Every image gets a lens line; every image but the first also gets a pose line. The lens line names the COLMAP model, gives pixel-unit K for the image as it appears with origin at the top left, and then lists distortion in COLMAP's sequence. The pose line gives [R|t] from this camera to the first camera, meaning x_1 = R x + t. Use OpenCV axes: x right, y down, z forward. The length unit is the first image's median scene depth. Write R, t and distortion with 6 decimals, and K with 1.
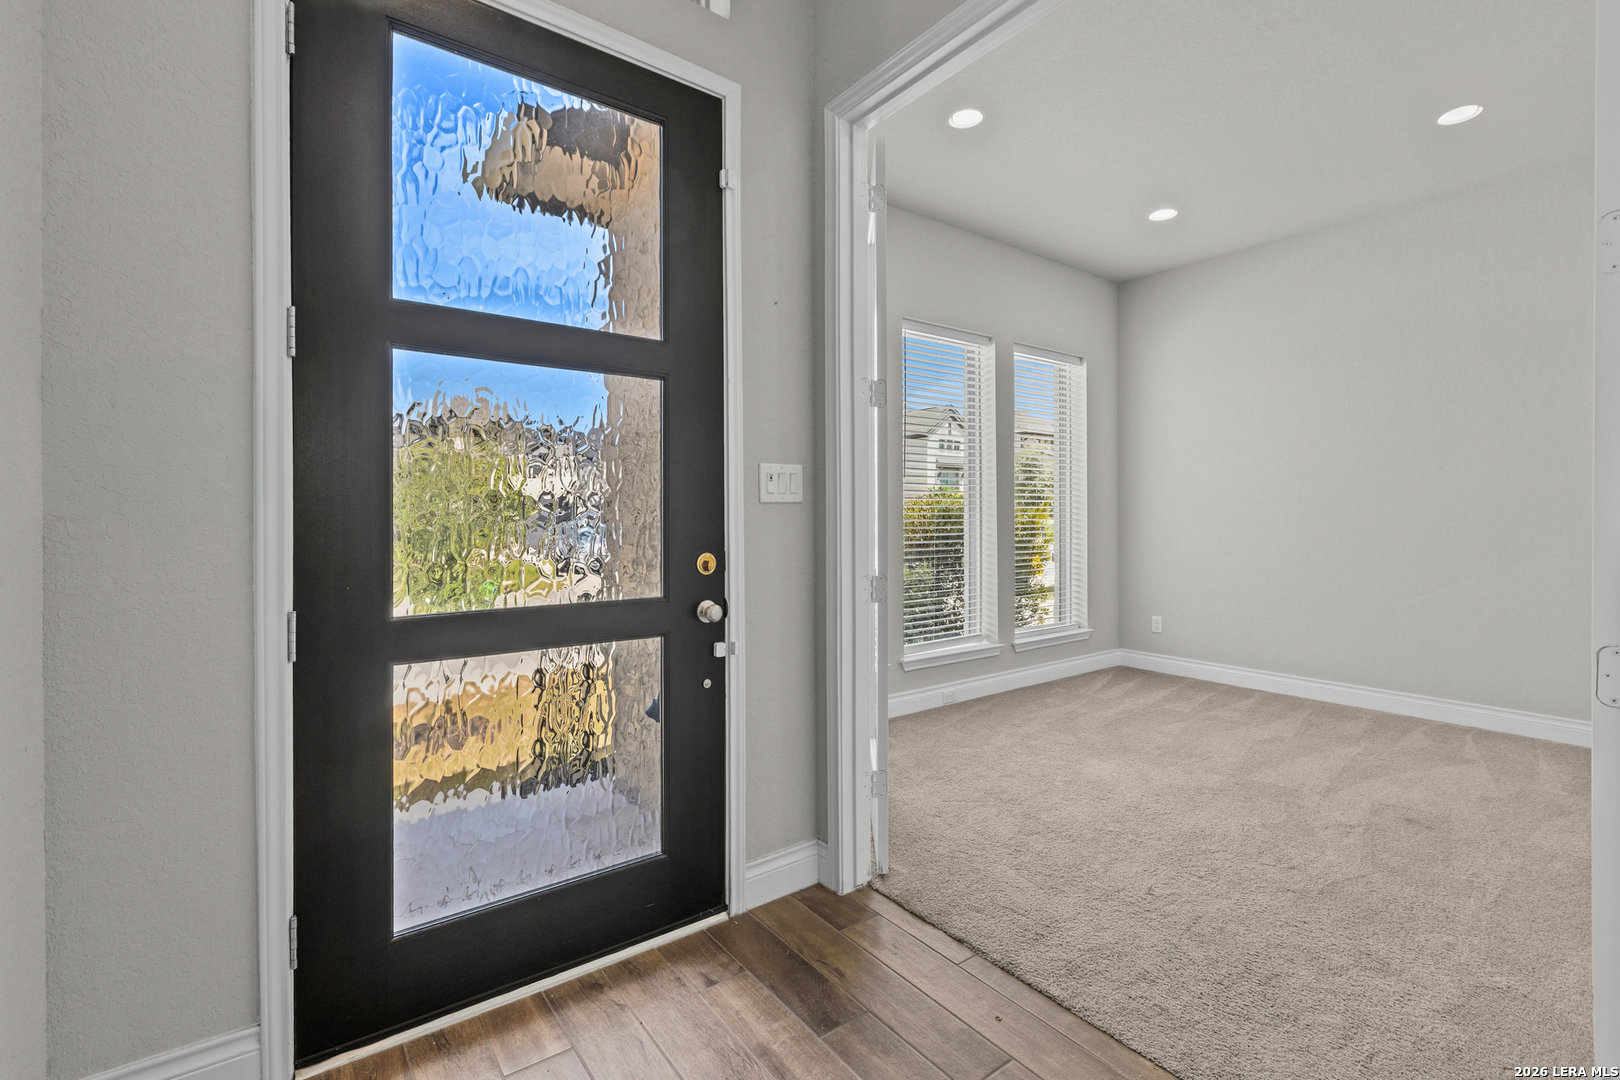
lens RADIAL K [[720.2, 0, 806.0], [0, 720.2, 531.3], [0, 0, 1]] dist [-0.001513, -0.000428]
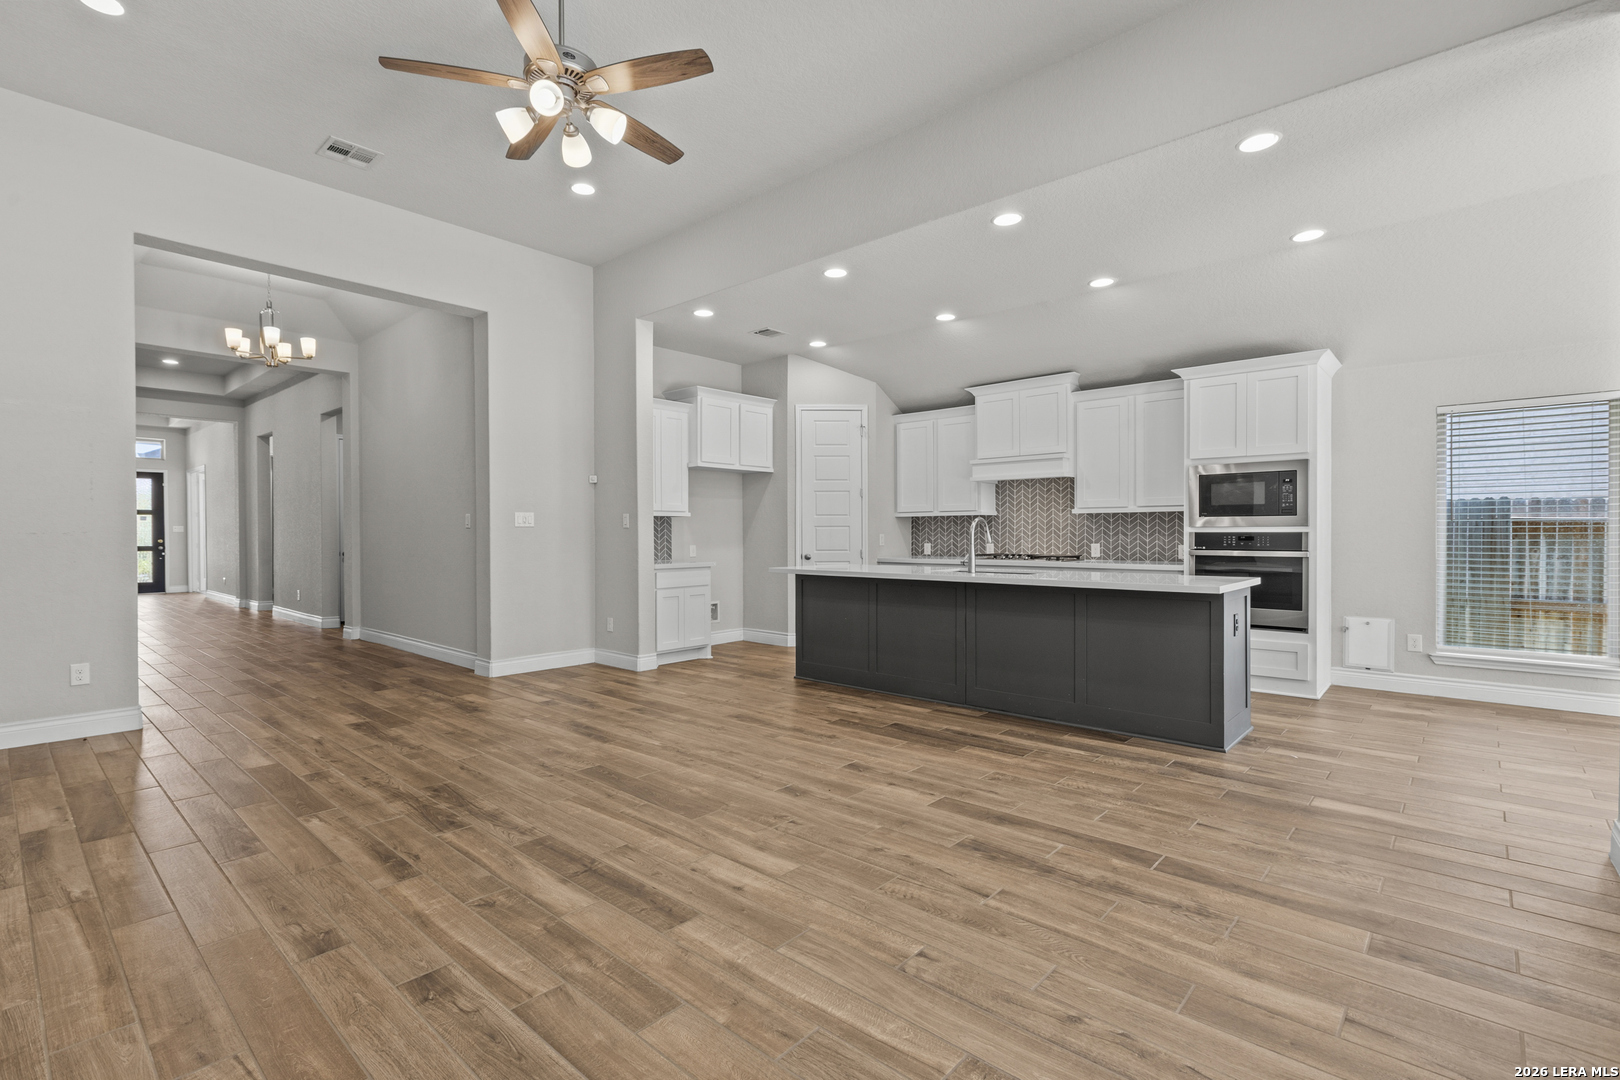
lens RADIAL K [[720.2, 0, 806.0], [0, 720.2, 531.3], [0, 0, 1]] dist [-0.001513, -0.000428]
pose [[0.979106, -0.002570, 0.203336, 4.477215], [0.003738, 0.999979, -0.005358, 0.010902], [-0.203318, 0.006006, 0.979094, -6.944808]]
